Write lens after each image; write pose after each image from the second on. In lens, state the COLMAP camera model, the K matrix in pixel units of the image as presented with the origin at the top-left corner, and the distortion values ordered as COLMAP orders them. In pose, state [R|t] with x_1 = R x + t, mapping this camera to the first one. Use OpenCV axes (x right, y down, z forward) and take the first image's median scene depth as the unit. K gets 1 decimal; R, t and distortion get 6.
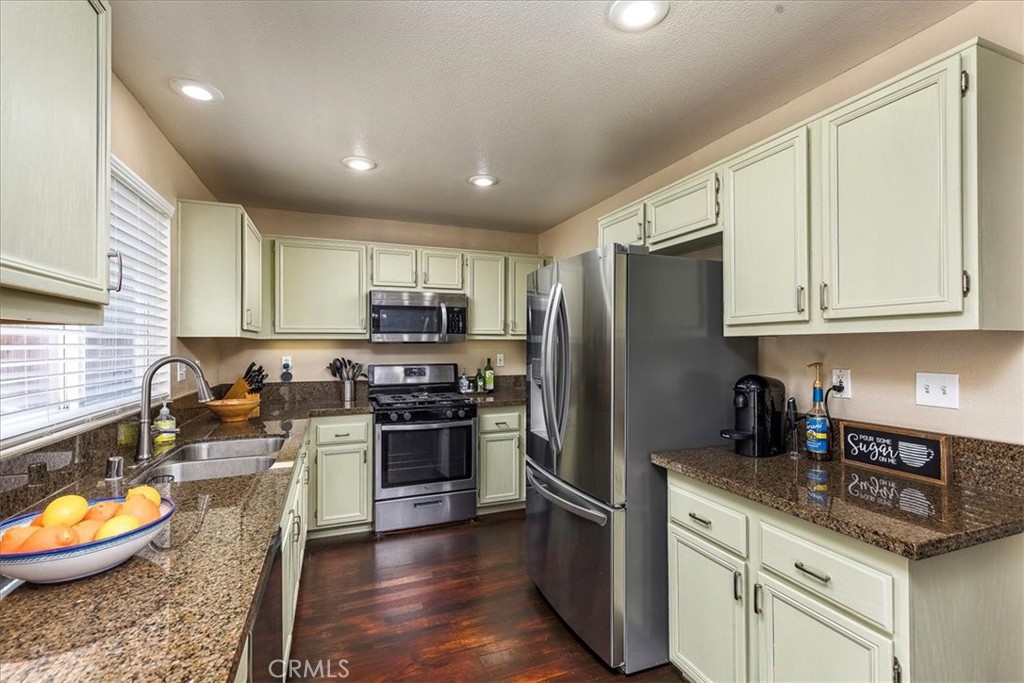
lens RADIAL K [[460.4, 0, 512.0], [0, 460.4, 341.5], [0, 0, 1]] dist [0.010523, -0.000324]
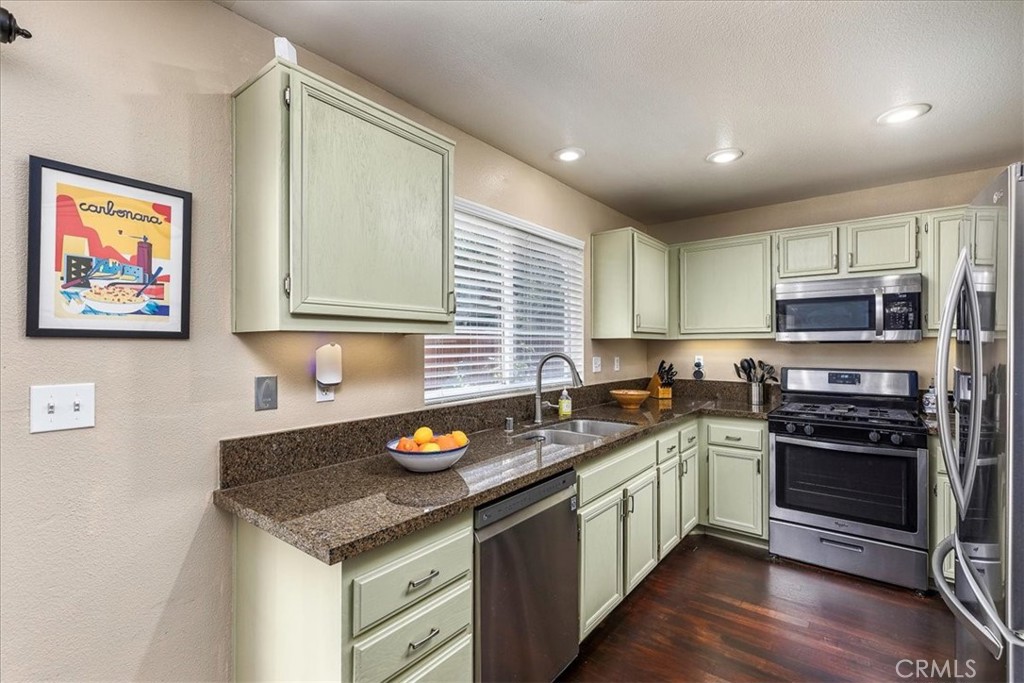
lens RADIAL K [[468.4, 0, 512.0], [0, 468.4, 341.5], [0, 0, 1]] dist [0.017961, 0.000121]
pose [[0.513040, -0.005650, -0.858346, 0.233608], [0.006196, 0.999977, -0.002879, 0.000515], [0.858343, -0.003841, 0.513063, 0.094612]]
